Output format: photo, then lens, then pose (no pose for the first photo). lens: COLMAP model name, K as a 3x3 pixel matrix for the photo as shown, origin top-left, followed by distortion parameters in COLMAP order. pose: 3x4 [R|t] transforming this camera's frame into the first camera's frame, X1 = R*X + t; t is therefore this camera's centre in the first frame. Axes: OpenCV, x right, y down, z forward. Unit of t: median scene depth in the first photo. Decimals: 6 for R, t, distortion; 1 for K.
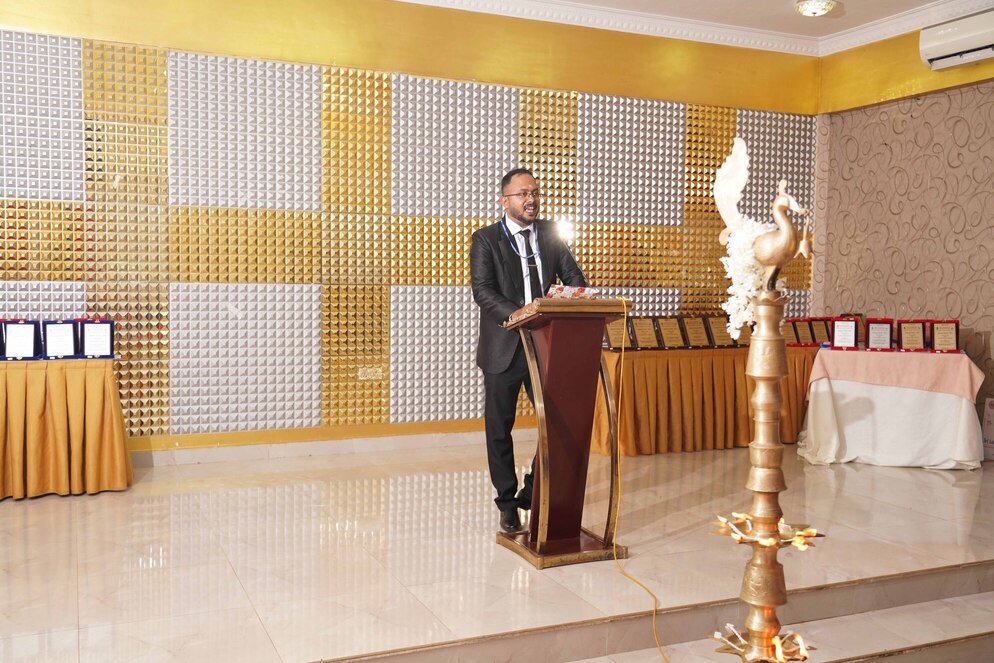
lens RADIAL K [[960.6, 0, 497.0], [0, 960.6, 331.5], [0, 0, 1]] dist [0.025760, -0.003880]
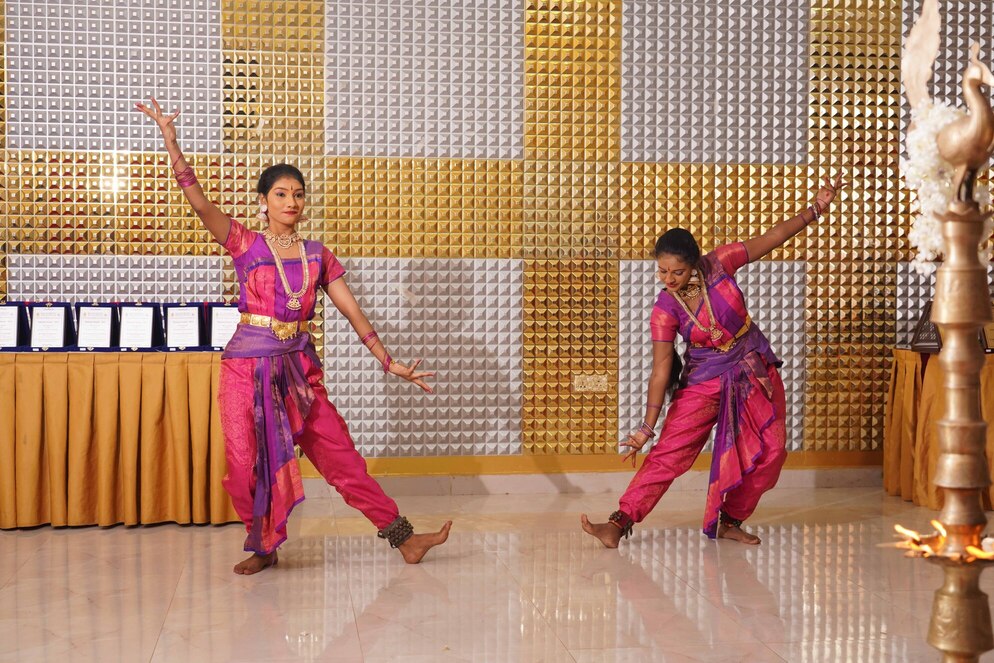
lens RADIAL K [[1395.1, 0, 497.0], [0, 1395.1, 331.5], [0, 0, 1]] dist [0.031972, 0.079094]
pose [[0.964136, 0.001637, -0.265405, 0.082197], [-0.006836, 0.999802, -0.018668, 0.026822], [0.265322, 0.019813, 0.963956, -0.026705]]
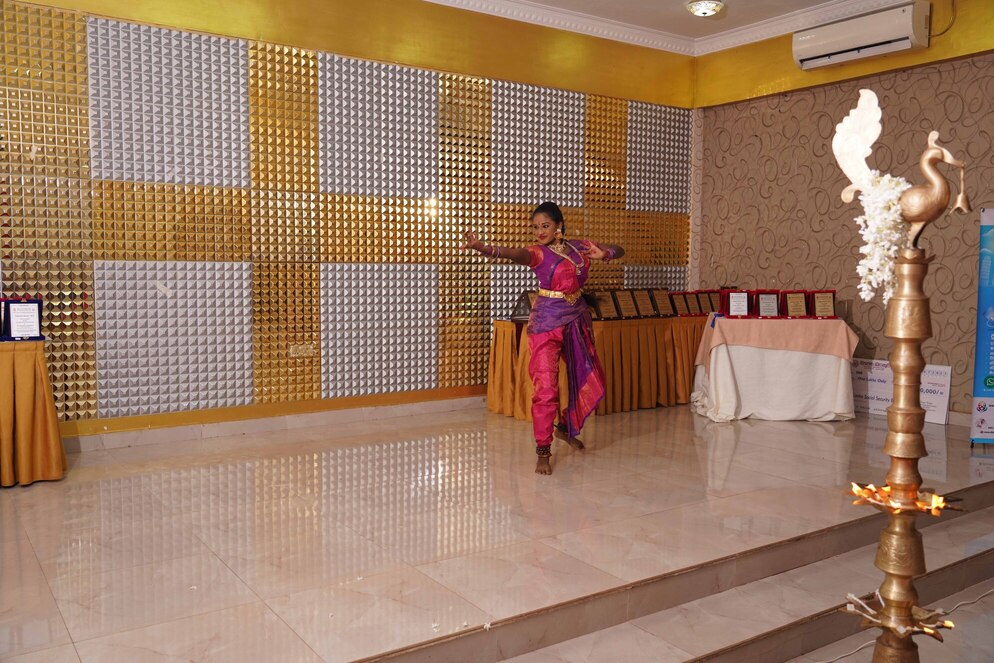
lens RADIAL K [[851.1, 0, 497.0], [0, 851.1, 331.5], [0, 0, 1]] dist [0.012516, -0.000327]
pose [[0.982348, -0.021052, 0.185875, -0.102074], [0.016460, 0.999521, 0.026217, 0.004017], [-0.186338, -0.022694, 0.982224, 0.087594]]
